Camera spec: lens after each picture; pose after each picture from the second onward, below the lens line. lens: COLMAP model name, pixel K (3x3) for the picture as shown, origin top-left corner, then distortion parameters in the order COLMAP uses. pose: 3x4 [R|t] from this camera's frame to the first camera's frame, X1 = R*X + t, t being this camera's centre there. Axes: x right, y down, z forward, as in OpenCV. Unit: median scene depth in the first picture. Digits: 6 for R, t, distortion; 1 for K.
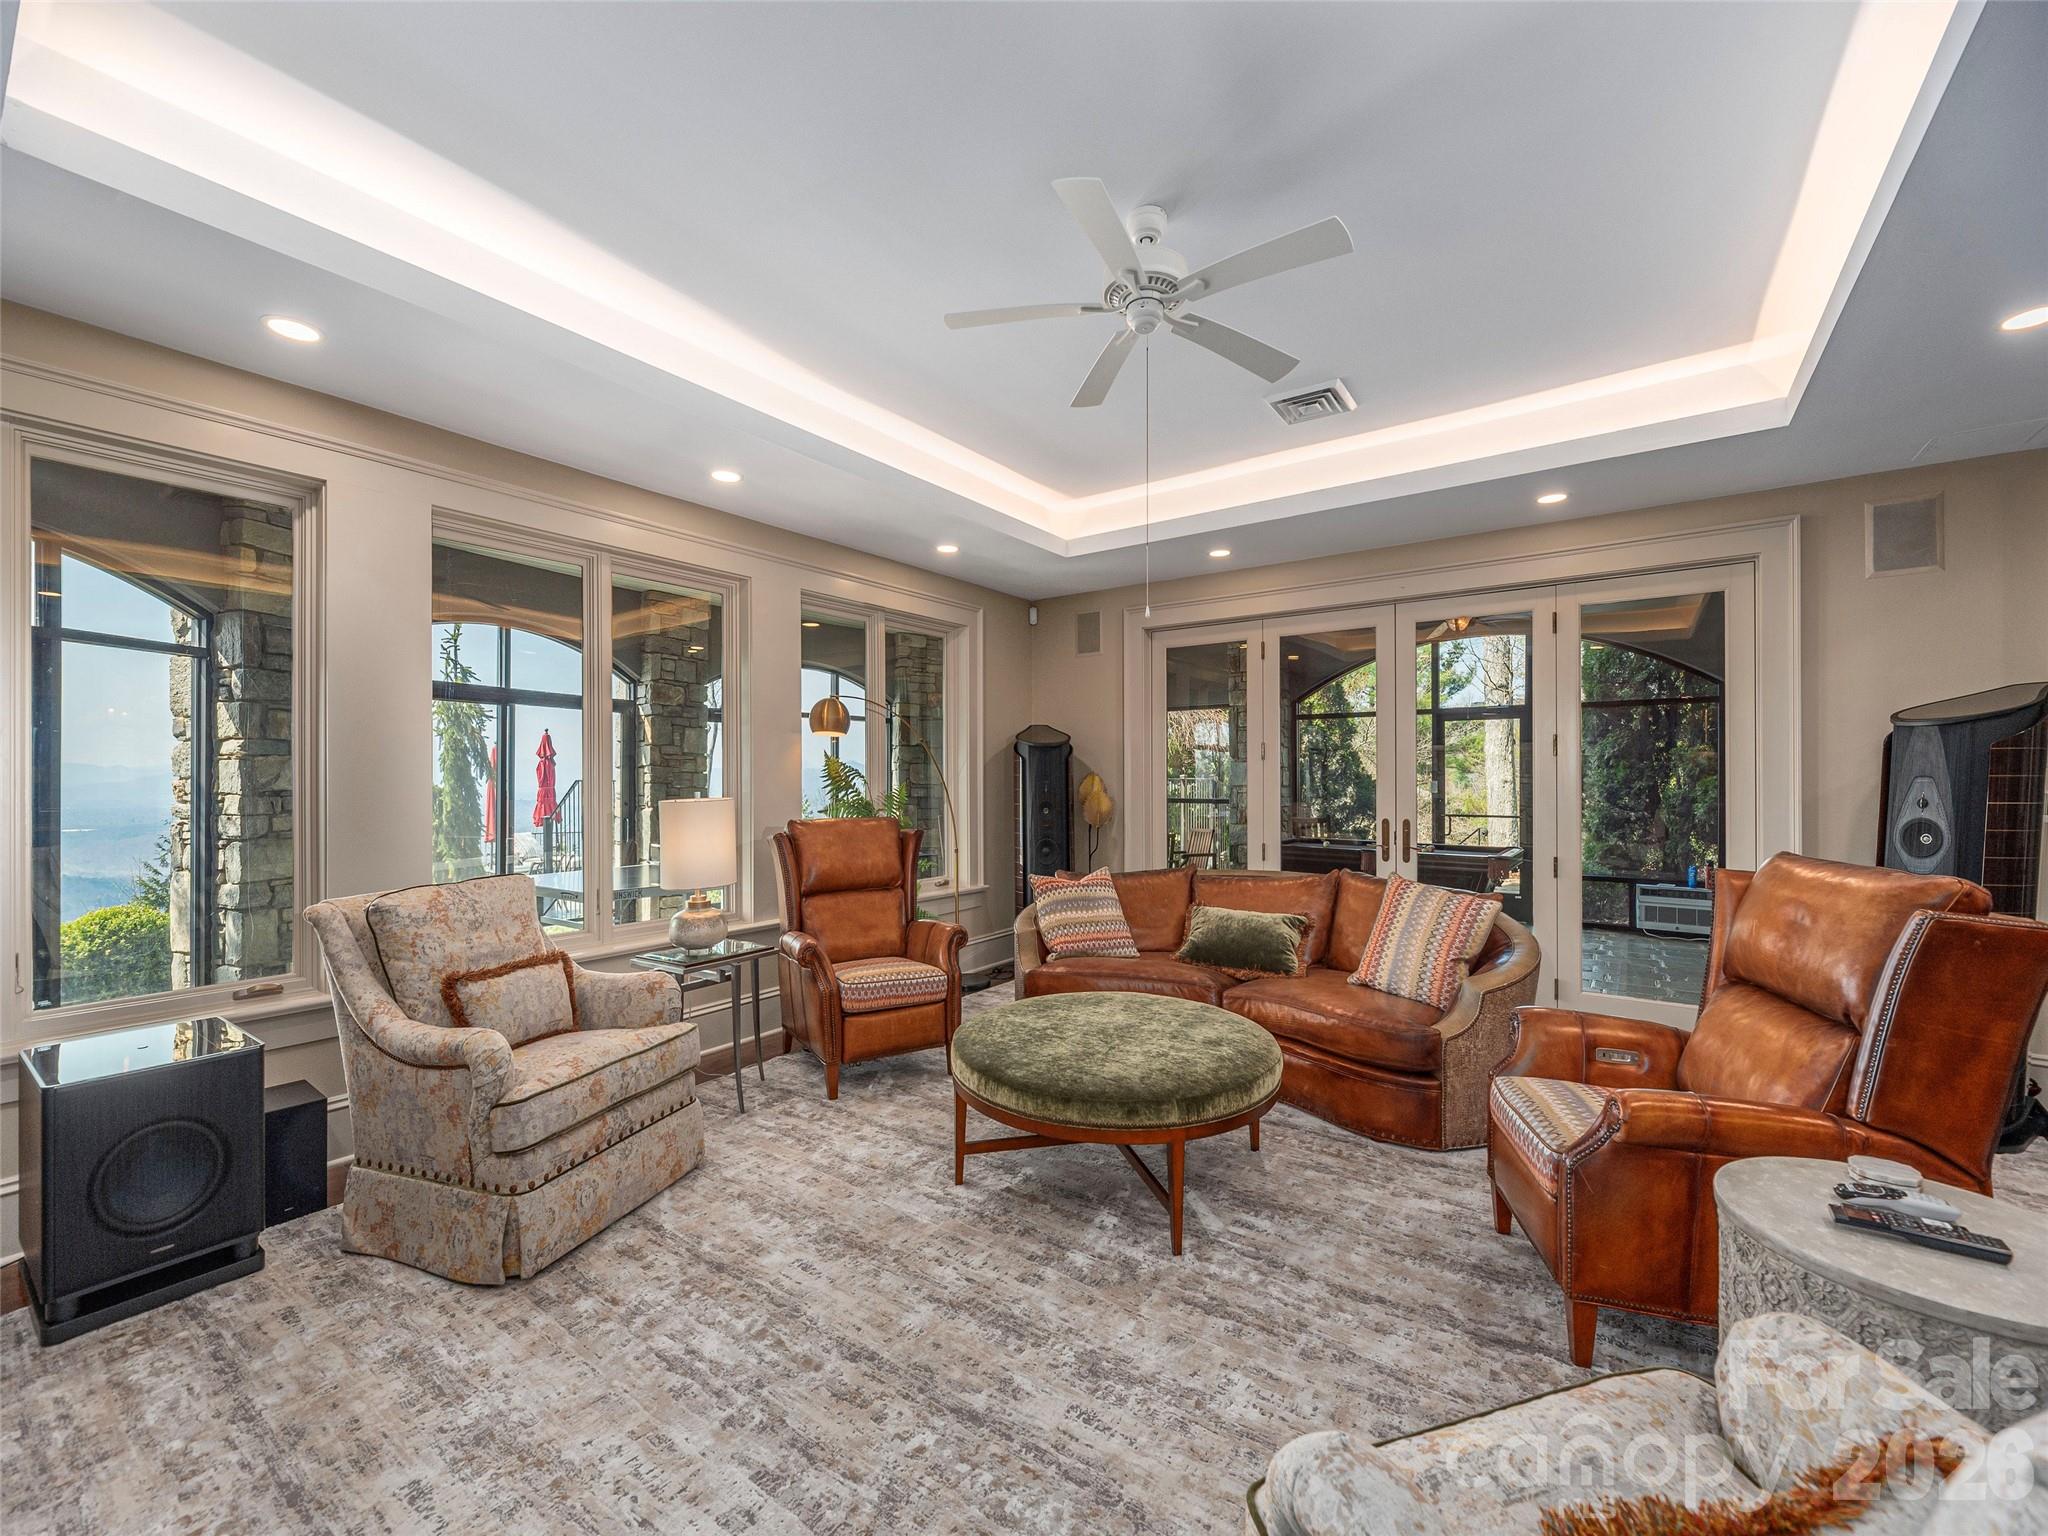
lens RADIAL K [[830.6, 0, 1029.0], [0, 830.6, 770.8], [0, 0, 1]] dist [-0.001026, -0.000266]
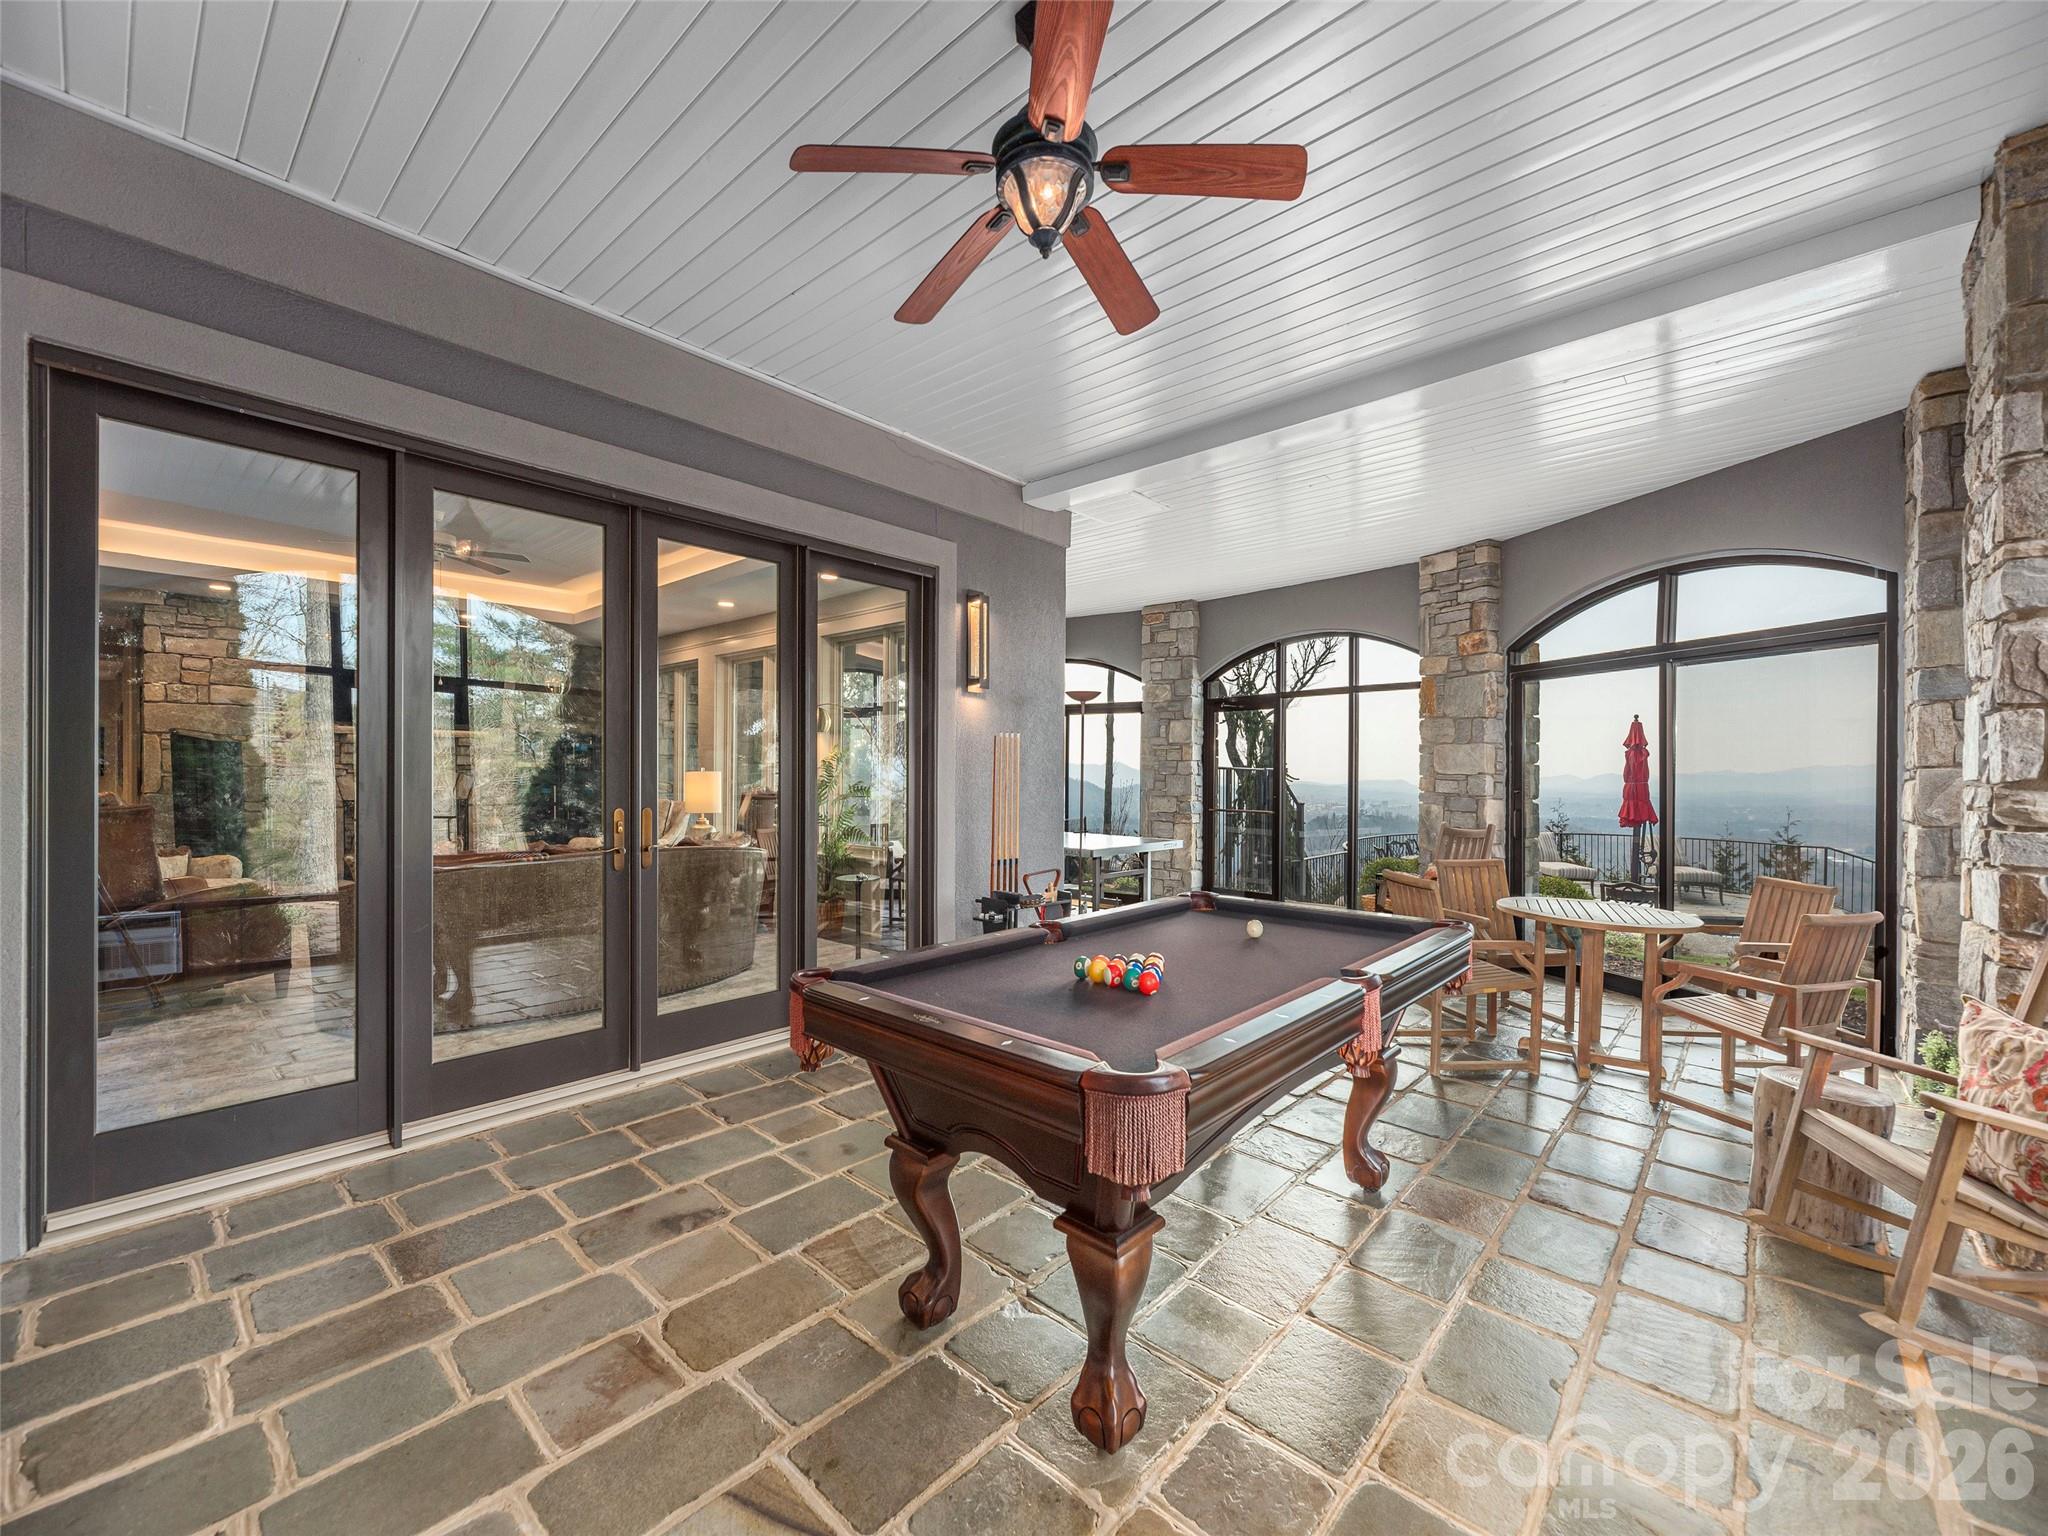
lens RADIAL K [[830.6, 0, 1029.0], [0, 830.6, 770.8], [0, 0, 1]] dist [-0.001026, -0.000266]
pose [[-0.109000, -0.004636, -0.994031, 0.712362], [-0.001315, 0.999989, -0.004519, 0.020843], [0.994041, 0.000815, -0.109005, 0.928415]]
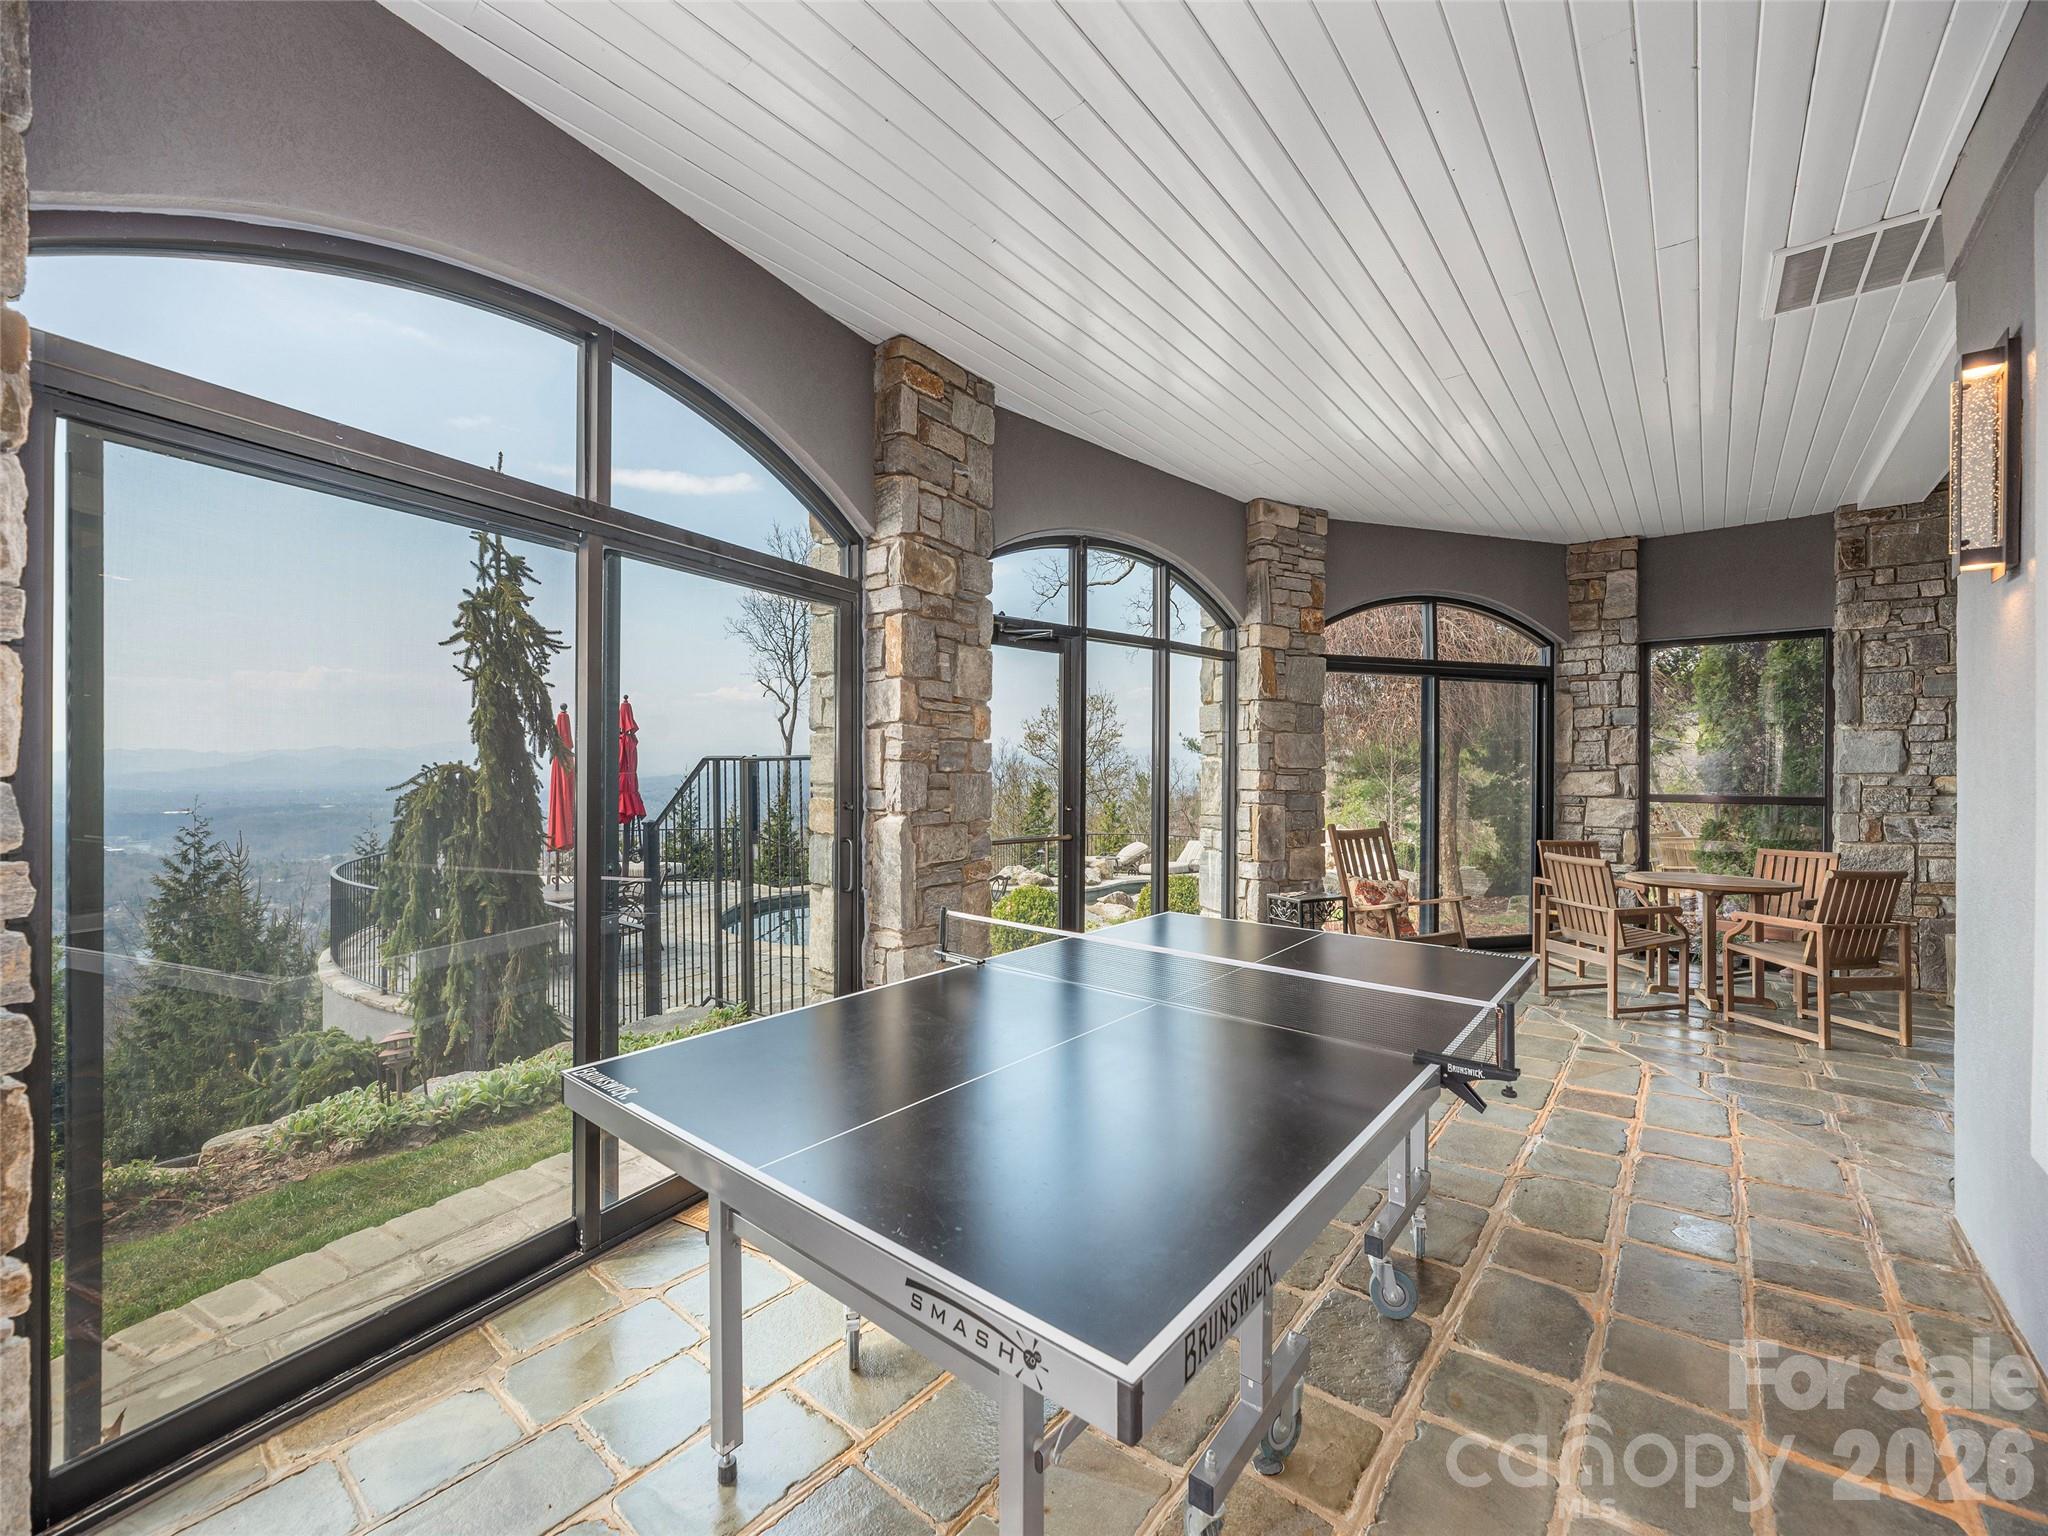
lens RADIAL K [[842.1, 0, 1026.0], [0, 842.1, 756.6], [0, 0, 1]] dist [-0.001998, -0.000426]
pose [[0.998017, 0.002982, -0.062880, -0.343833], [-0.003198, 0.999989, -0.003335, 0.013272], [0.062870, 0.003530, 0.998016, 0.524240]]
